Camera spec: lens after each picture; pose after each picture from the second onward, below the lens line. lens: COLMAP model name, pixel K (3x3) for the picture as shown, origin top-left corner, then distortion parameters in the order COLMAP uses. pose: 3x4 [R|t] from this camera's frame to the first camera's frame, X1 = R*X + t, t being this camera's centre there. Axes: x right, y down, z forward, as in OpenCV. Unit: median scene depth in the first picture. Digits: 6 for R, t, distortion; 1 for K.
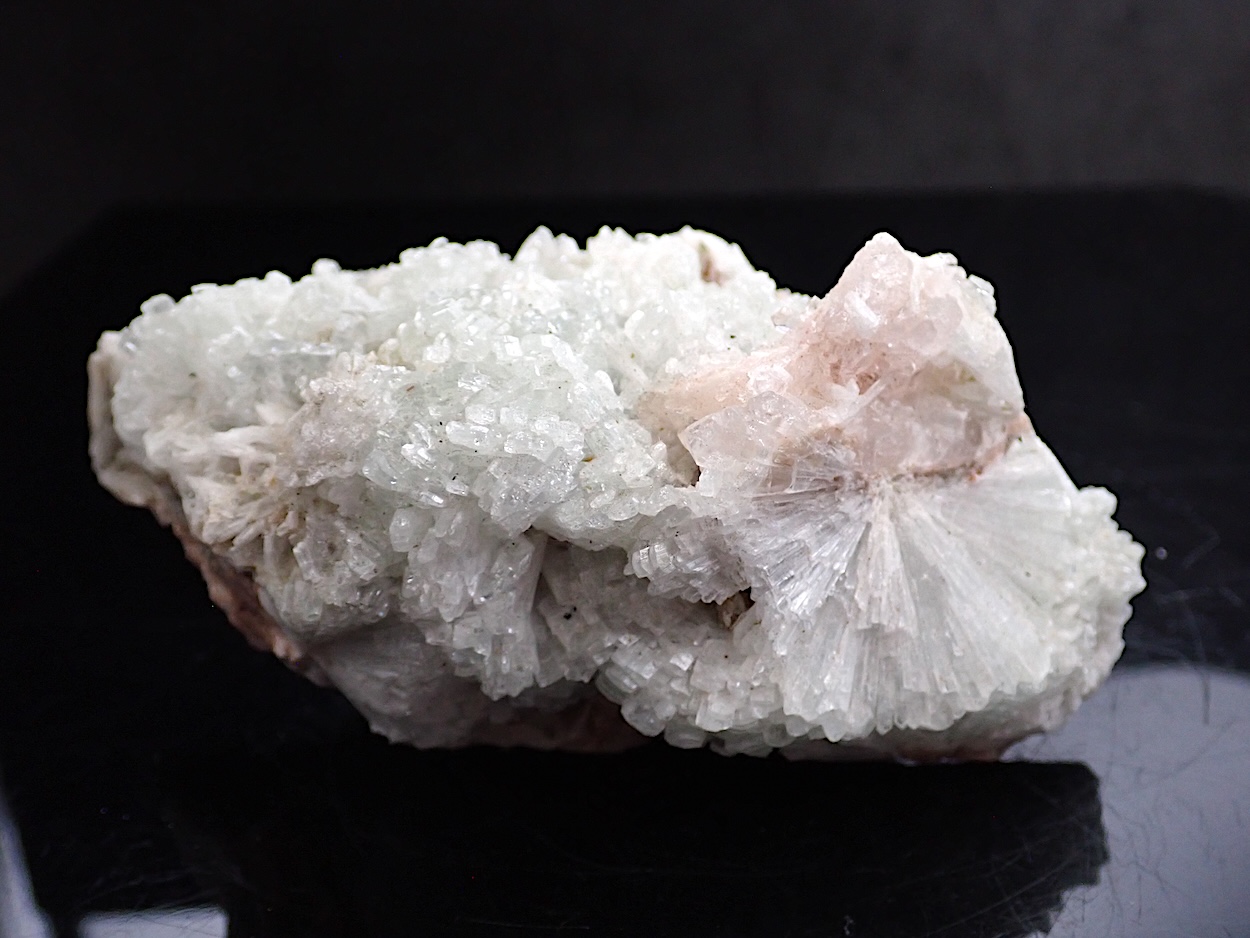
lens RADIAL K [[1482.4, 0, 622.5], [0, 1482.4, 473.7], [0, 0, 1]] dist [0.054323, 0.000000]
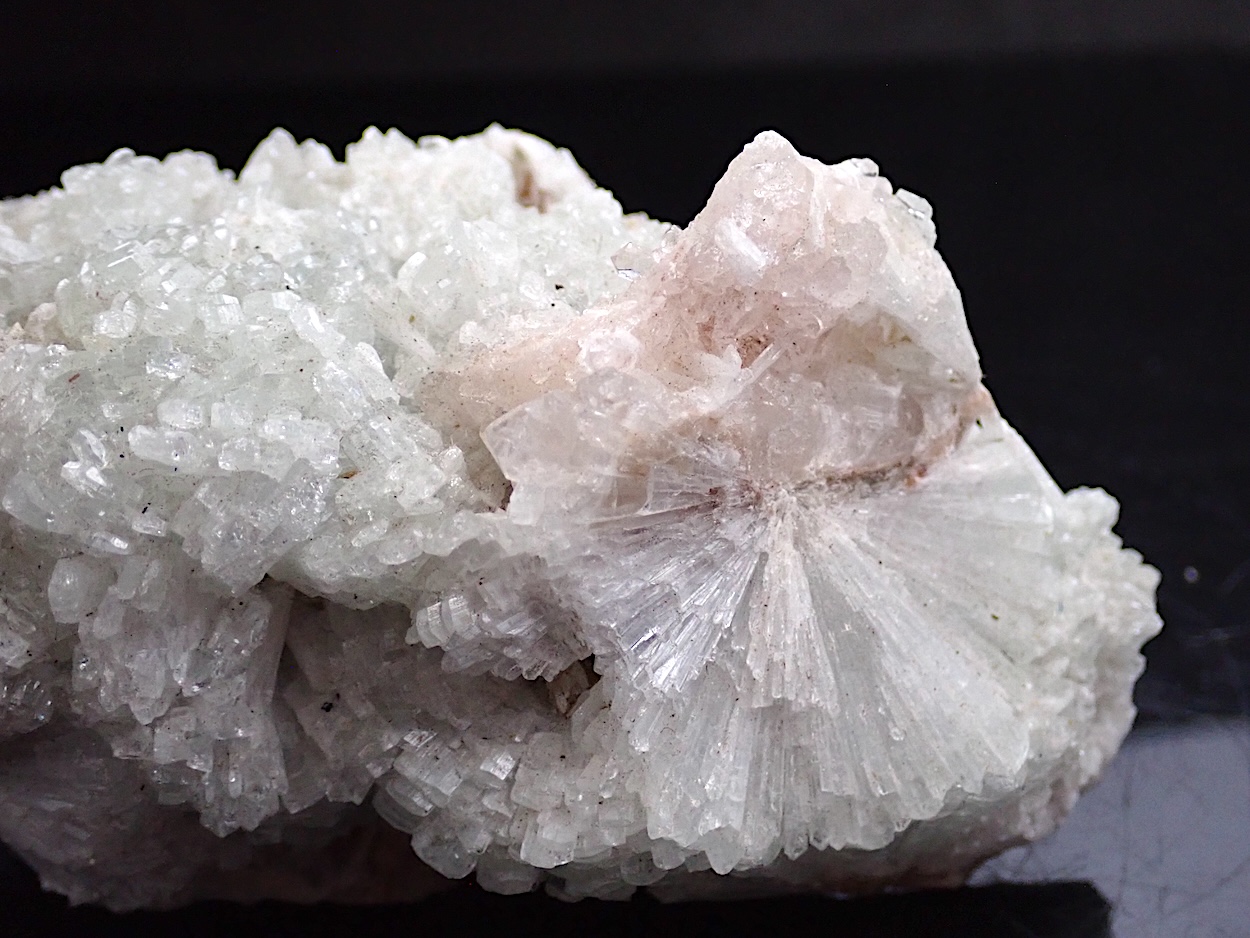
lens RADIAL K [[2125.6, 0, 619.7], [0, 2125.6, 476.1], [0, 0, 1]] dist [0.082873, 0.000000]
pose [[0.996637, -0.033134, 0.074950, 0.026455], [0.032918, 0.999450, 0.004115, -0.008601], [-0.075045, -0.001634, 0.997179, 0.022524]]
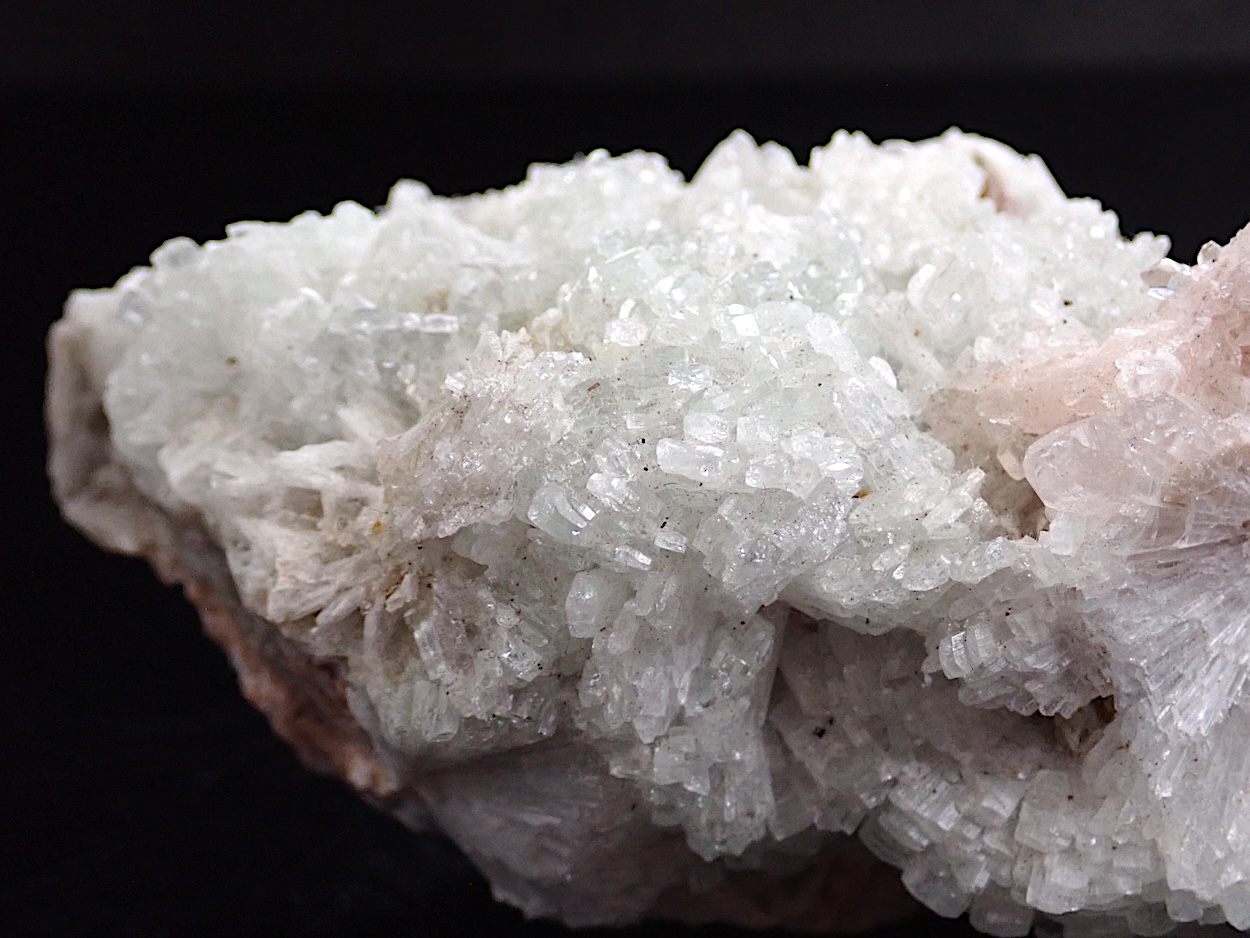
lens RADIAL K [[2125.6, 0, 623.8], [0, 2125.6, 472.2], [0, 0, 1]] dist [0.082873, 0.000000]
pose [[0.999950, -0.000590, -0.009979, -0.113395], [0.000635, 0.999990, 0.004471, -0.022636], [0.009976, -0.004478, 0.999940, 0.062353]]
